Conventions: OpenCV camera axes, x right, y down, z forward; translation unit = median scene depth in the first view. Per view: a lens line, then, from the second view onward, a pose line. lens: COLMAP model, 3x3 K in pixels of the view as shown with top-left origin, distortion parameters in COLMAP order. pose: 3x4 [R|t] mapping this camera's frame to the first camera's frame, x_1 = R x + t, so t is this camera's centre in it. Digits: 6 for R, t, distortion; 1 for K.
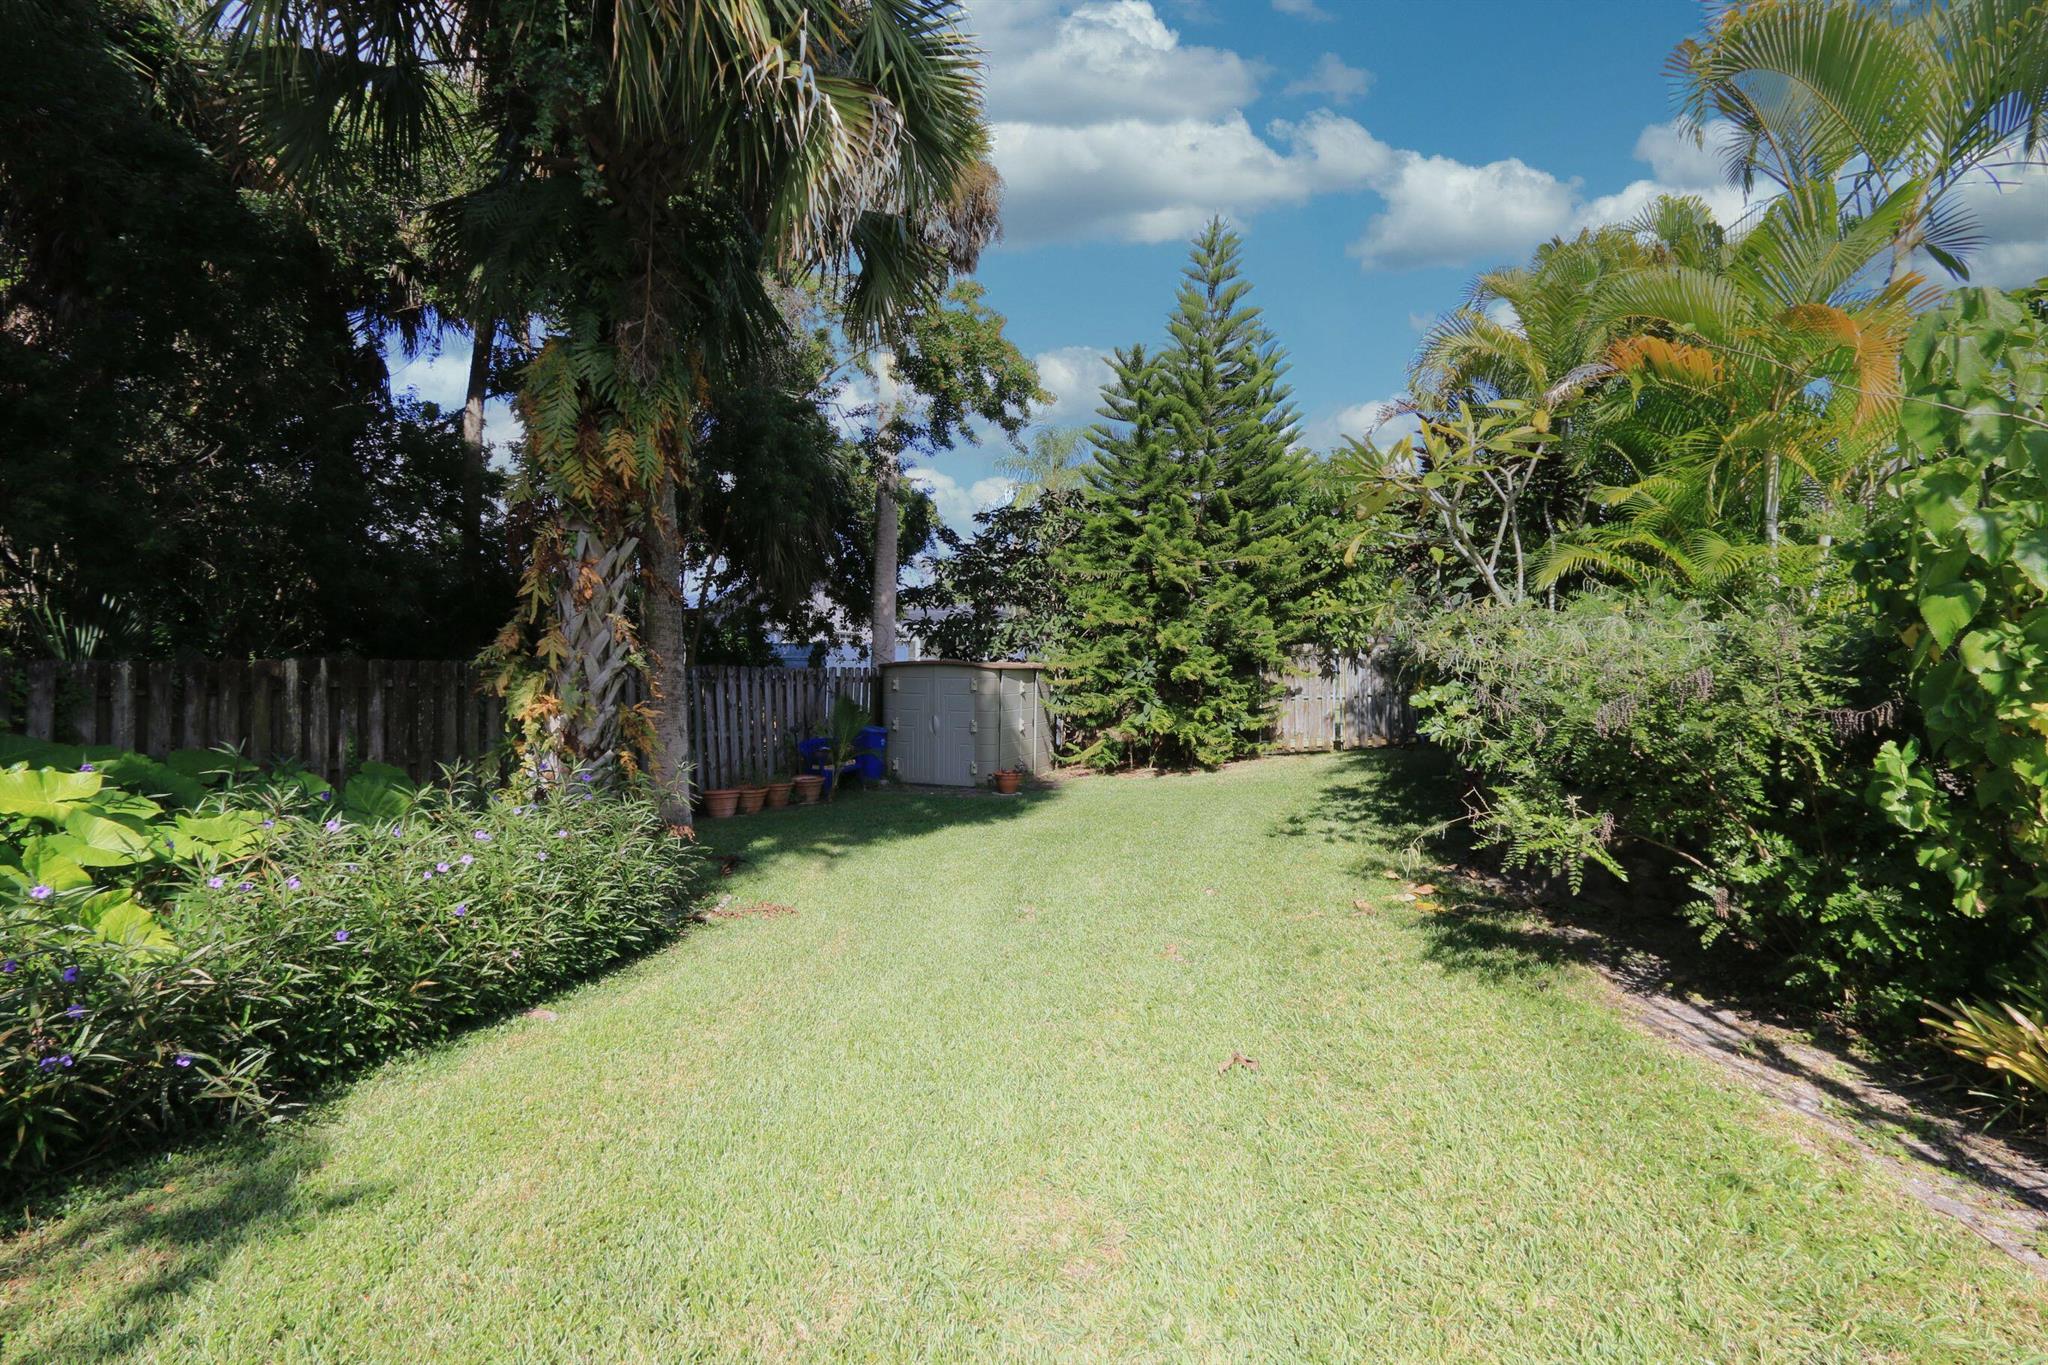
lens RADIAL K [[946.8, 0, 1023.4], [0, 946.8, 678.8], [0, 0, 1]] dist [-0.020077, 0.003524]
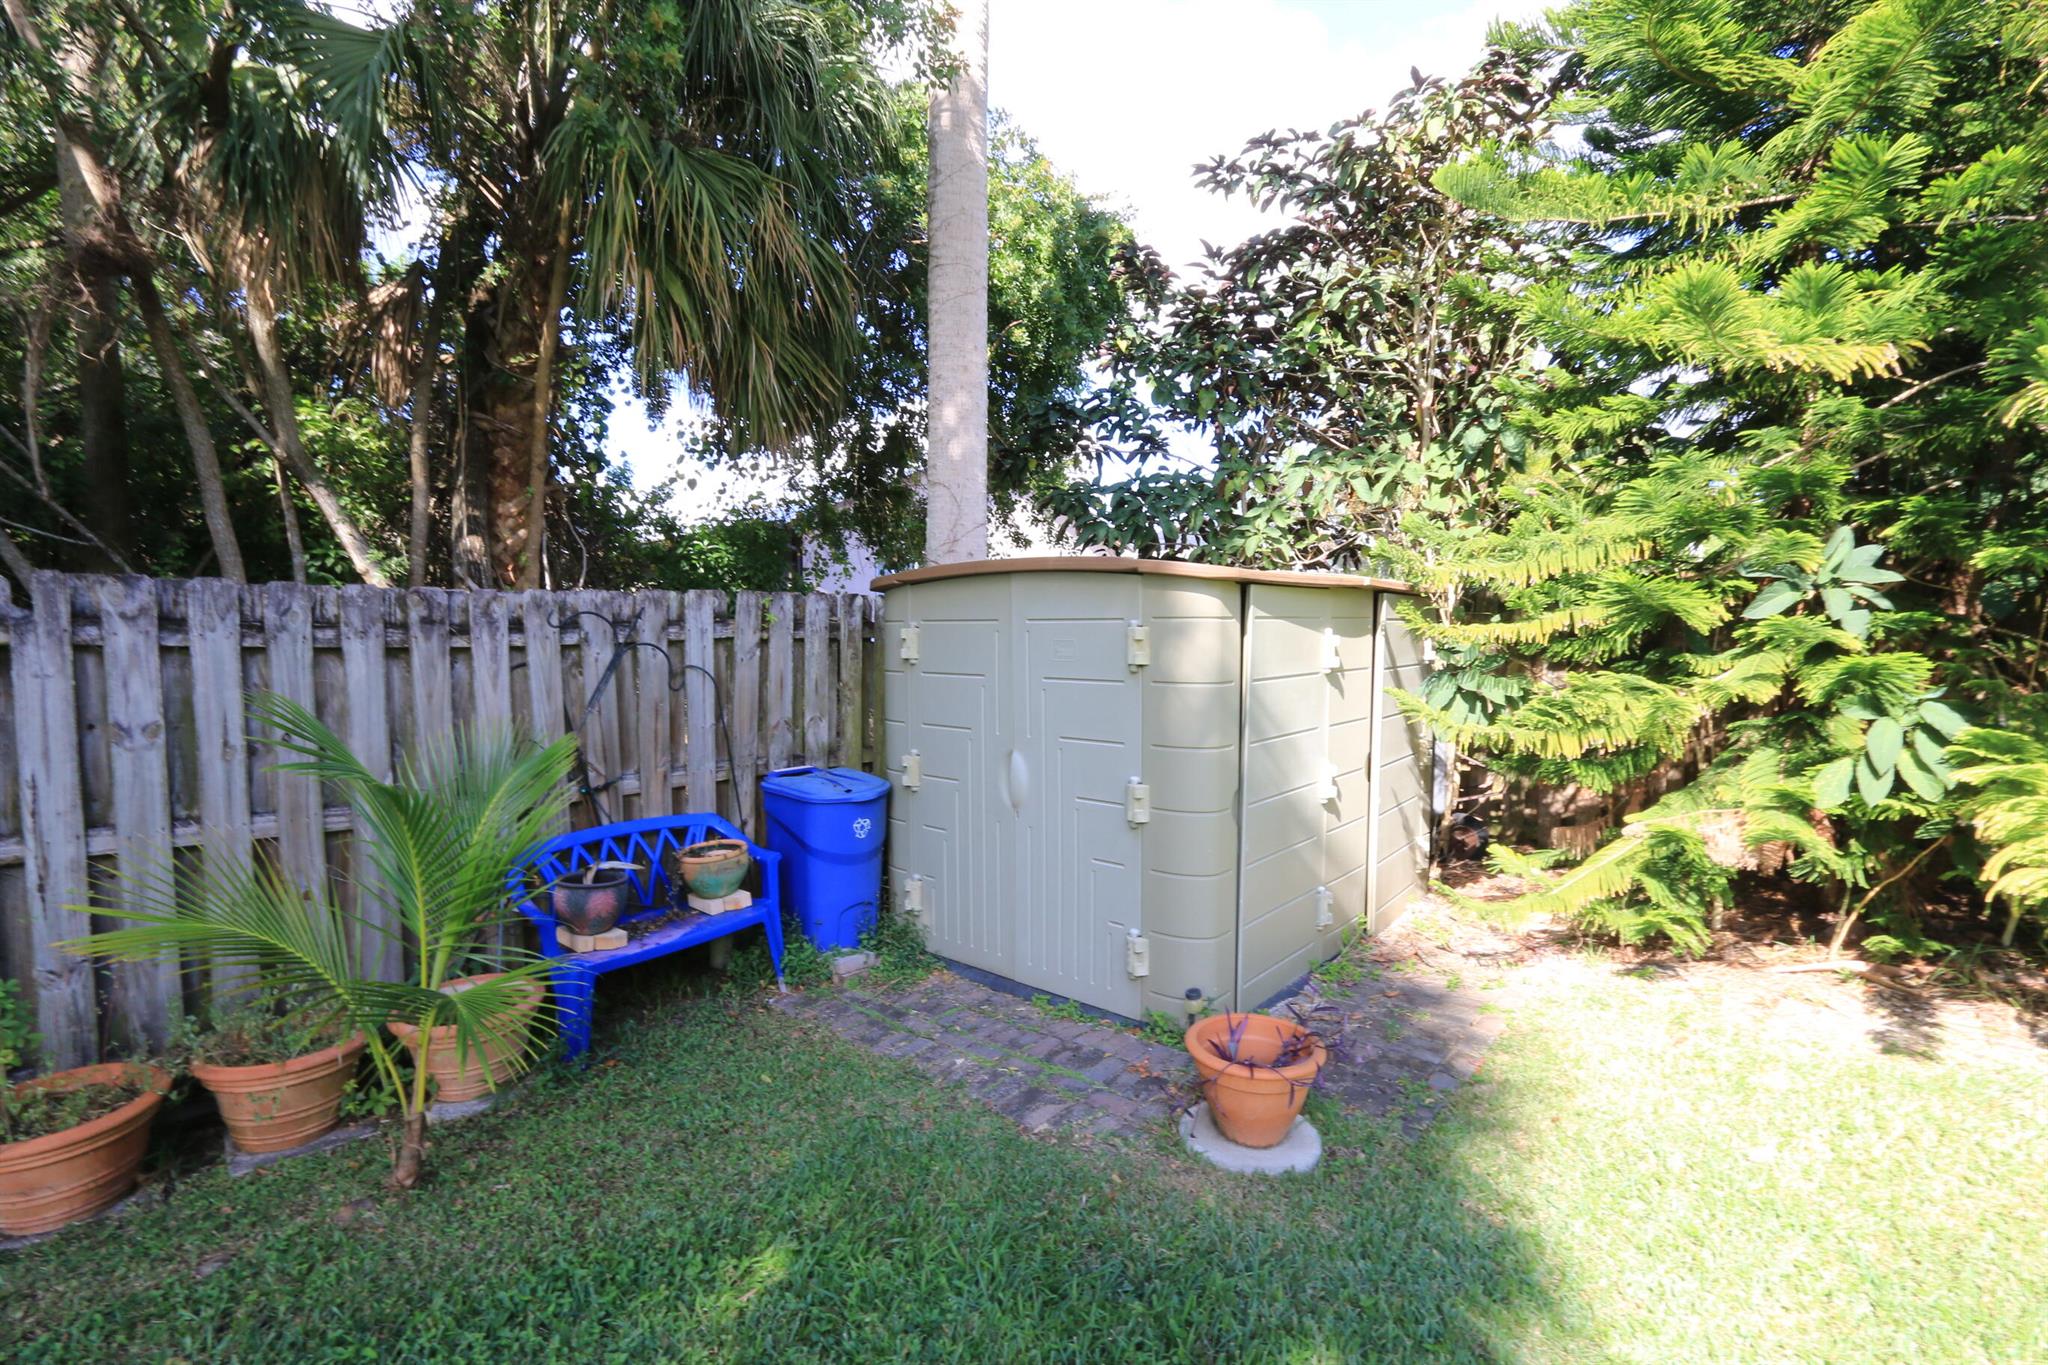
lens RADIAL K [[946.8, 0, 1038.6], [0, 946.8, 688.3], [0, 0, 1]] dist [-0.020077, 0.003524]
pose [[0.951128, 0.009633, -0.308646, 0.003090], [0.007090, 0.998569, 0.053014, 0.004413], [0.308715, -0.052611, 0.949699, 0.693752]]
